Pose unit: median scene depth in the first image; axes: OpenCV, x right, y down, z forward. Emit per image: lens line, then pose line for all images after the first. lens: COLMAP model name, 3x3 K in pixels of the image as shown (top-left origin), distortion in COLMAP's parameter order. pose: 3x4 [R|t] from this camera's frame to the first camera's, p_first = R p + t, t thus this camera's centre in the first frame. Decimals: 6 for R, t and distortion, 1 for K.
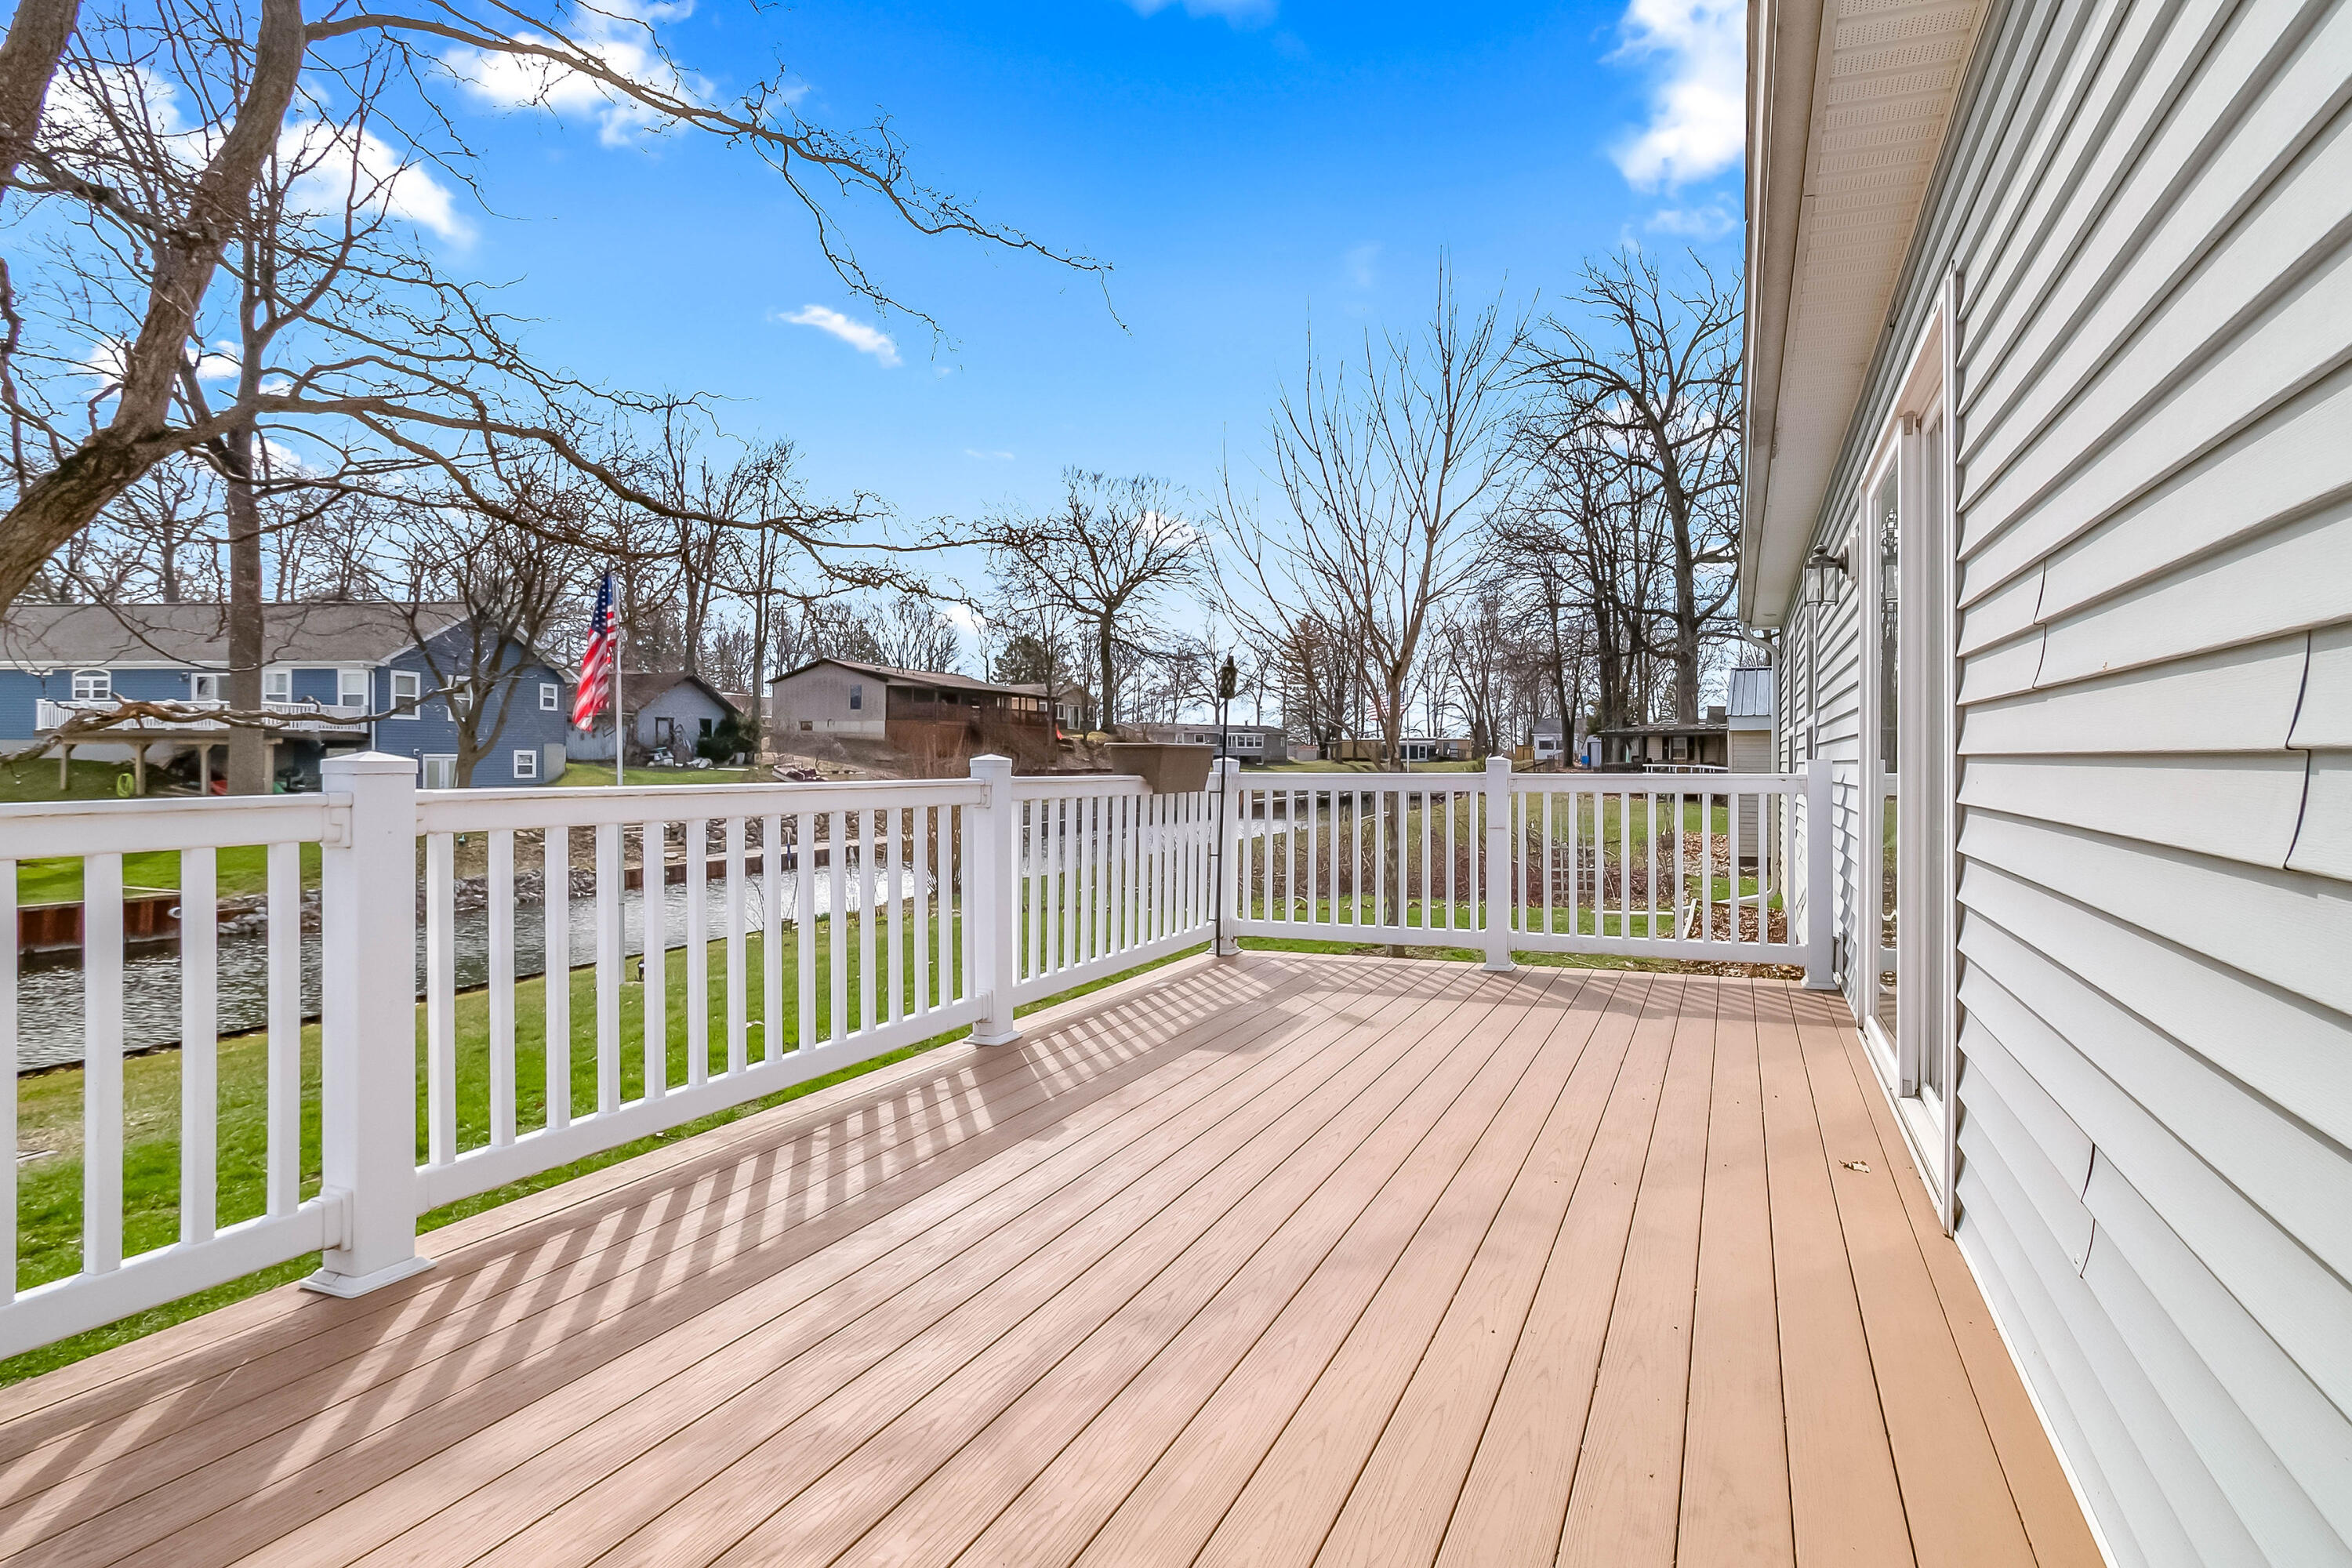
lens RADIAL K [[1094.6, 0, 1219.4], [0, 1094.6, 777.2], [0, 0, 1]] dist [-0.000386, -0.000307]
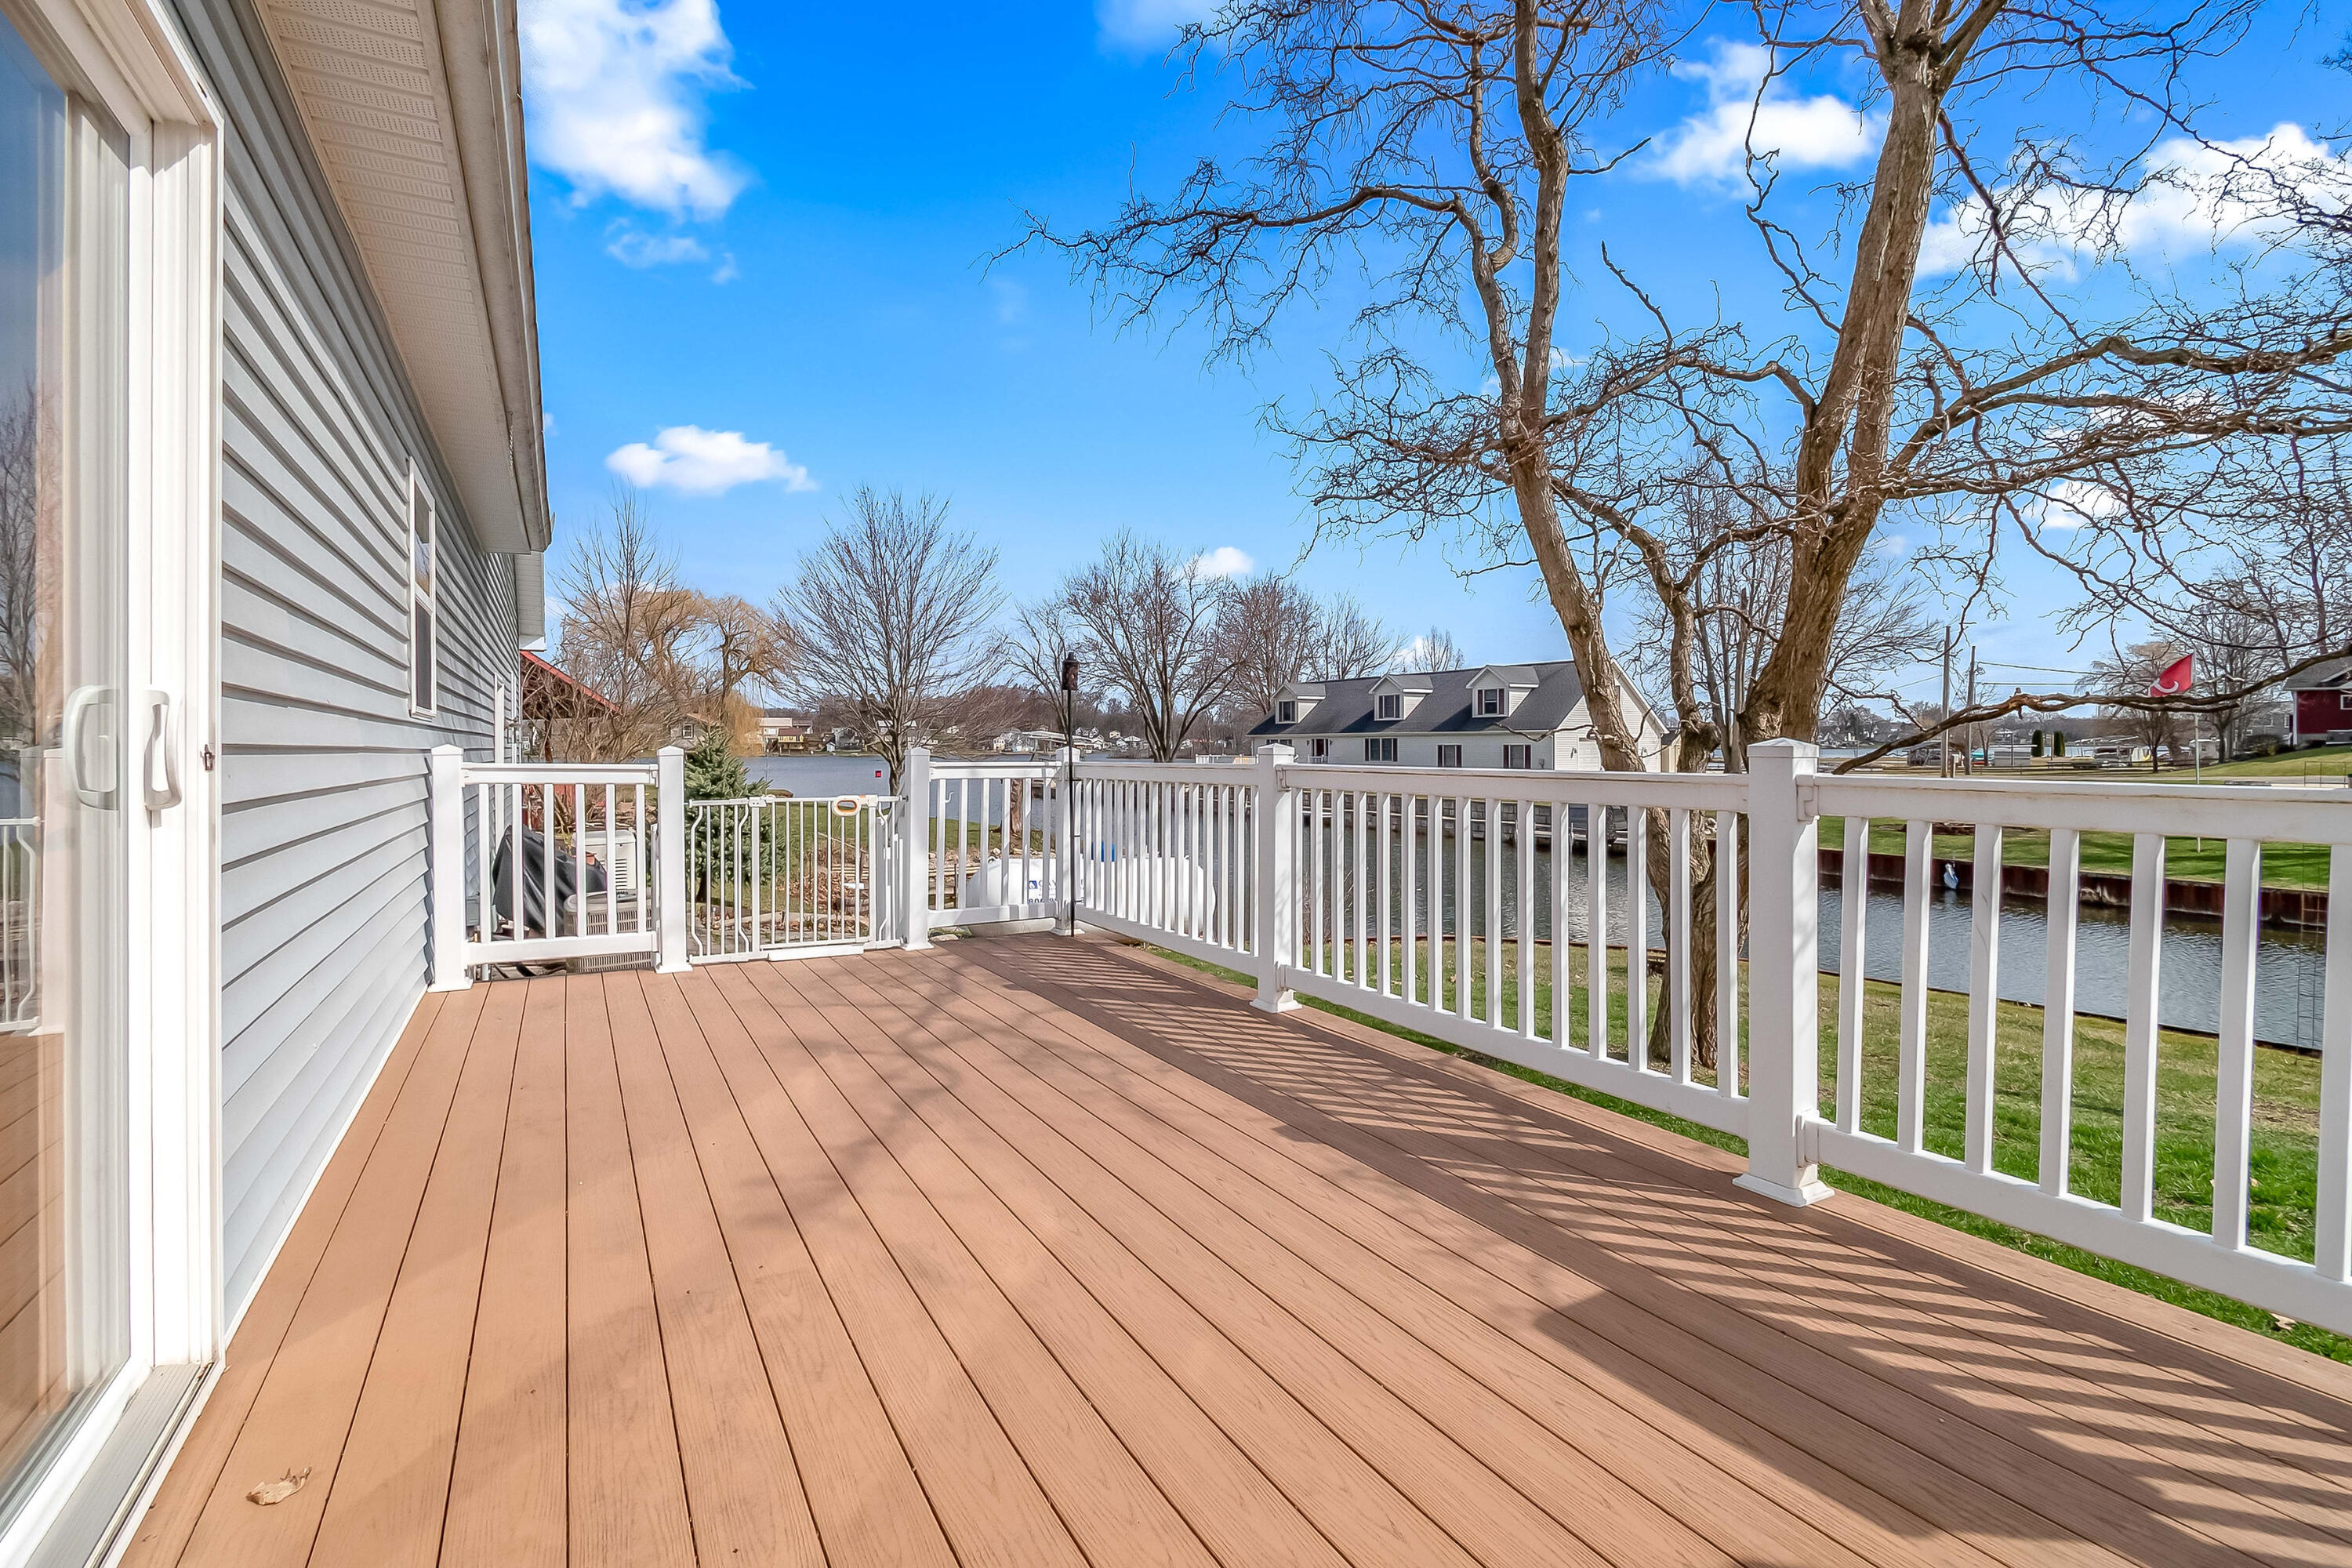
lens RADIAL K [[1094.6, 0, 1219.4], [0, 1094.6, 777.2], [0, 0, 1]] dist [-0.000386, -0.000307]
pose [[-0.560441, 0.019949, -0.827954, 0.656388], [-0.012923, 0.999377, 0.032827, -0.016435], [0.828093, 0.029098, -0.559835, 1.450781]]
